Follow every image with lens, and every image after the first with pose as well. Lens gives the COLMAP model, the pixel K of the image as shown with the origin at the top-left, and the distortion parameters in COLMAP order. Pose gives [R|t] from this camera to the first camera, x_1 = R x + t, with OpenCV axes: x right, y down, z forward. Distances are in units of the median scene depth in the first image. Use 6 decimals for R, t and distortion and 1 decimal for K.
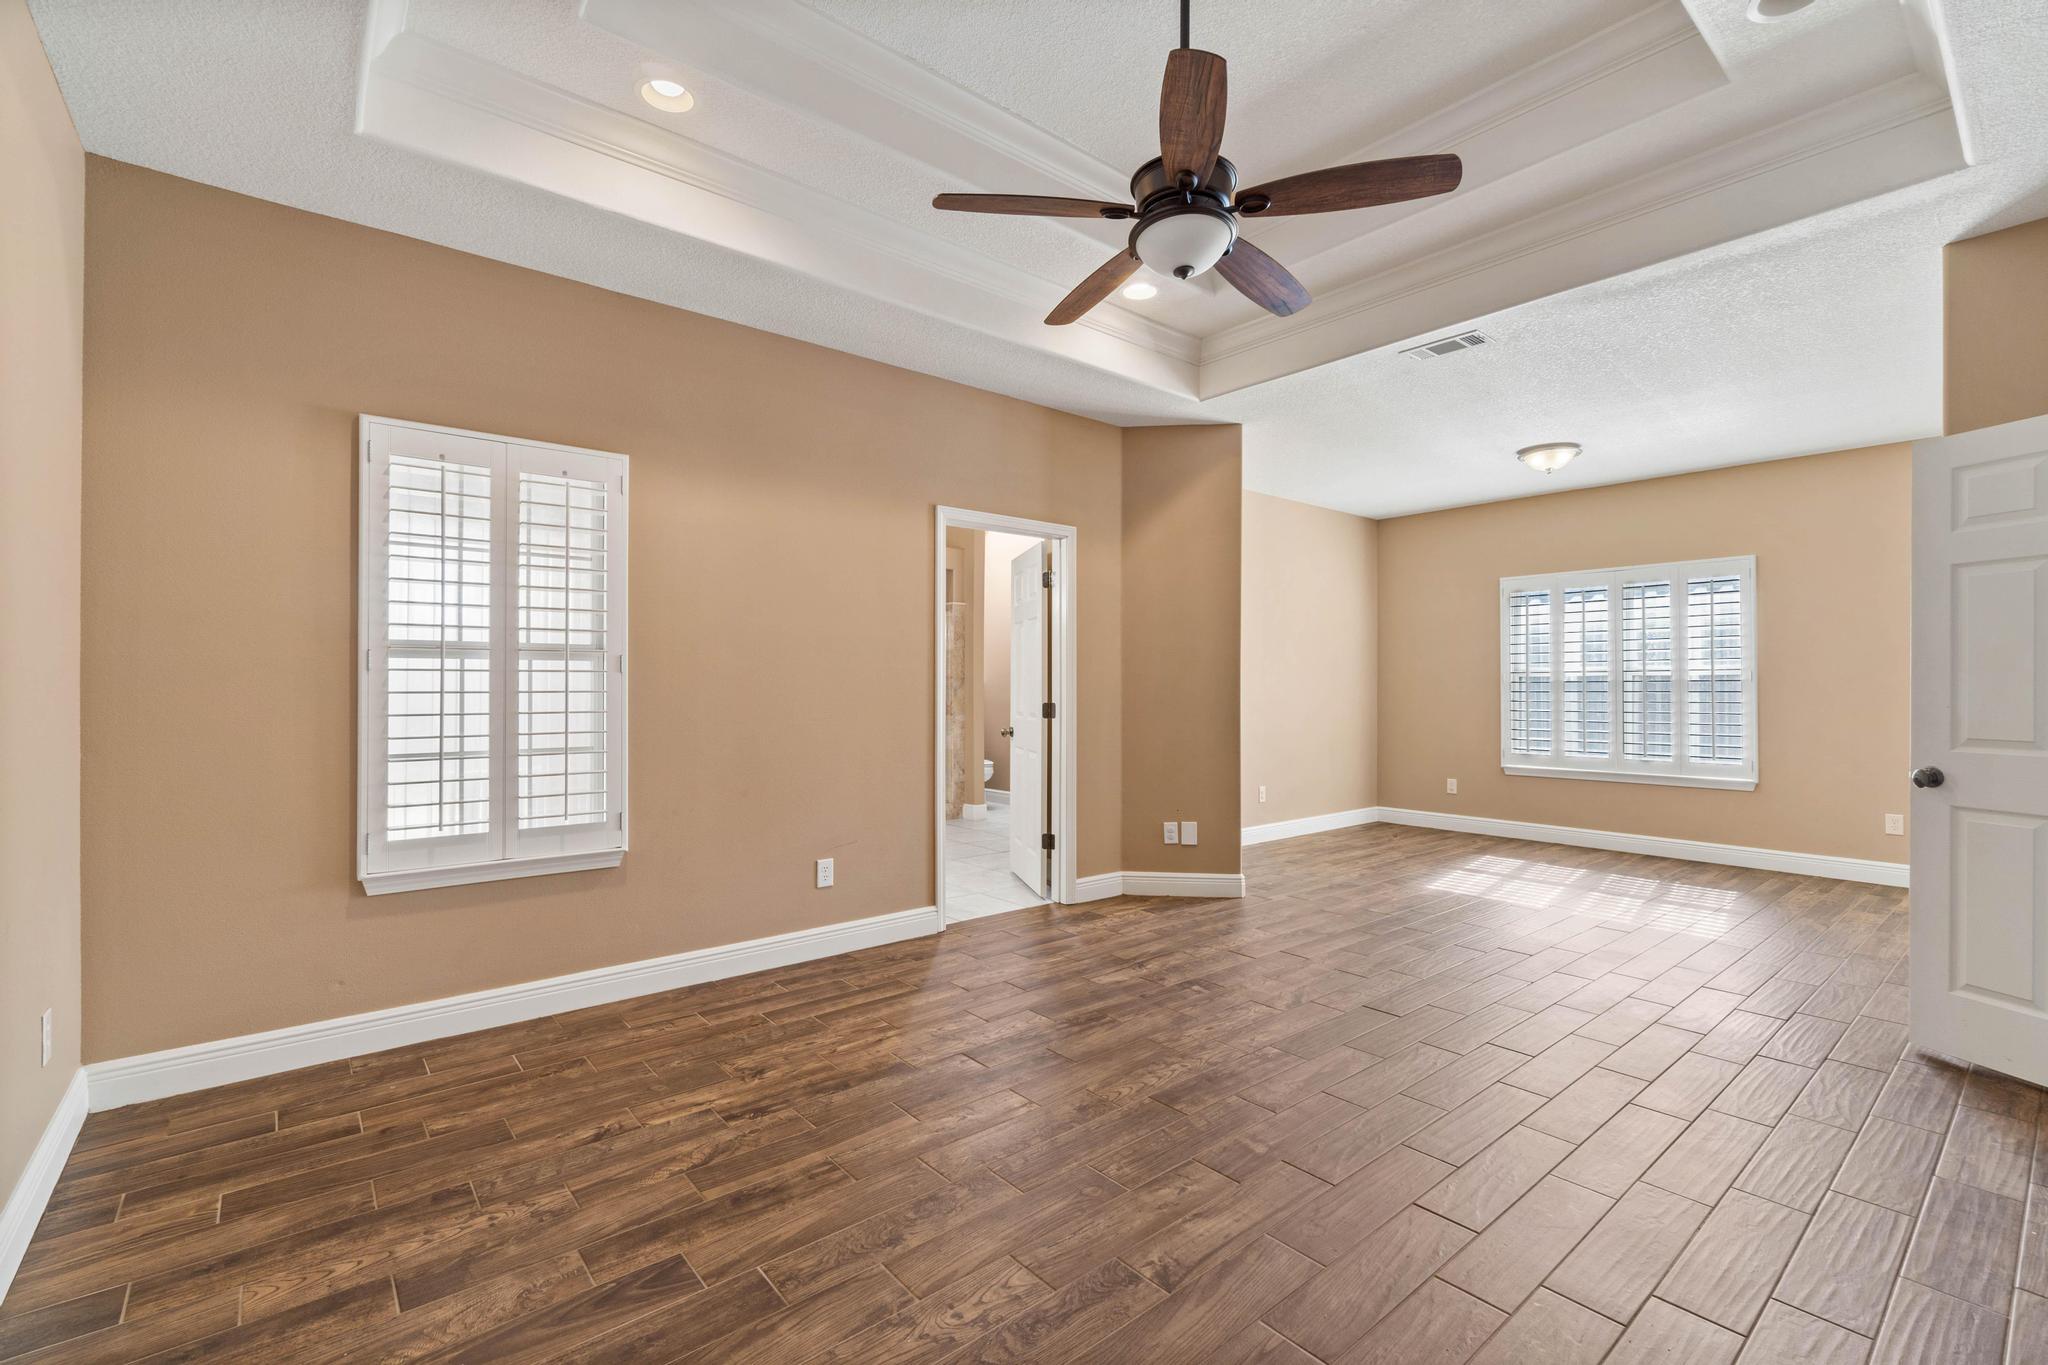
lens RADIAL K [[888.2, 0, 1031.8], [0, 888.2, 671.6], [0, 0, 1]] dist [-0.006736, 0.002018]
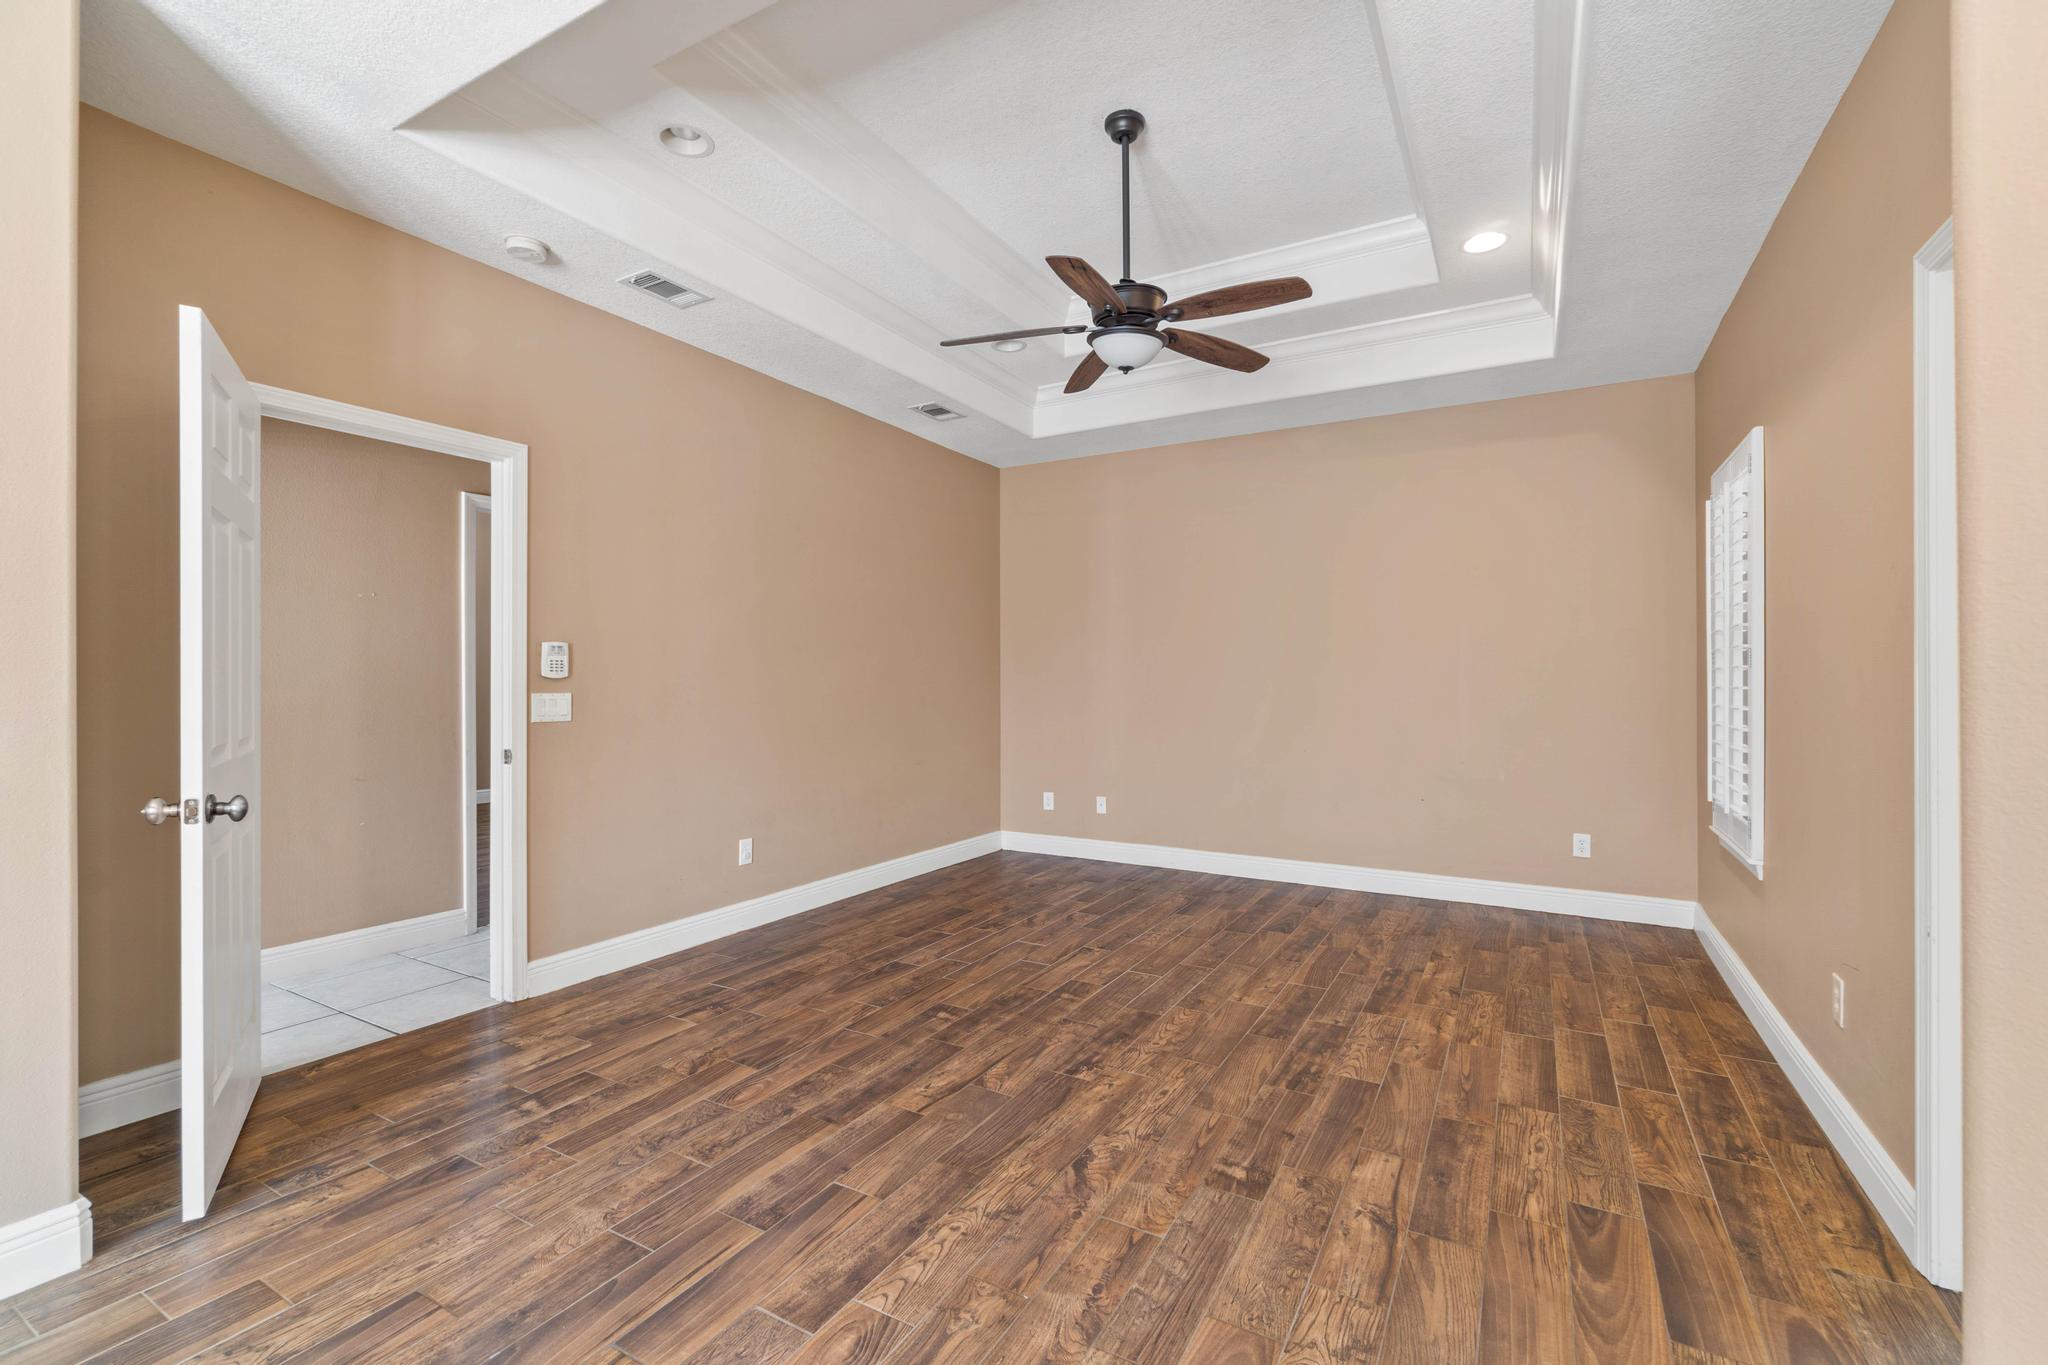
lens RADIAL K [[888.2, 0, 1034.6], [0, 888.2, 682.0], [0, 0, 1]] dist [-0.006736, 0.002018]
pose [[-0.934817, -0.002929, -0.355119, 0.576564], [0.001294, 0.999931, -0.011653, 0.024433], [0.355129, -0.011353, -0.934749, 1.641257]]
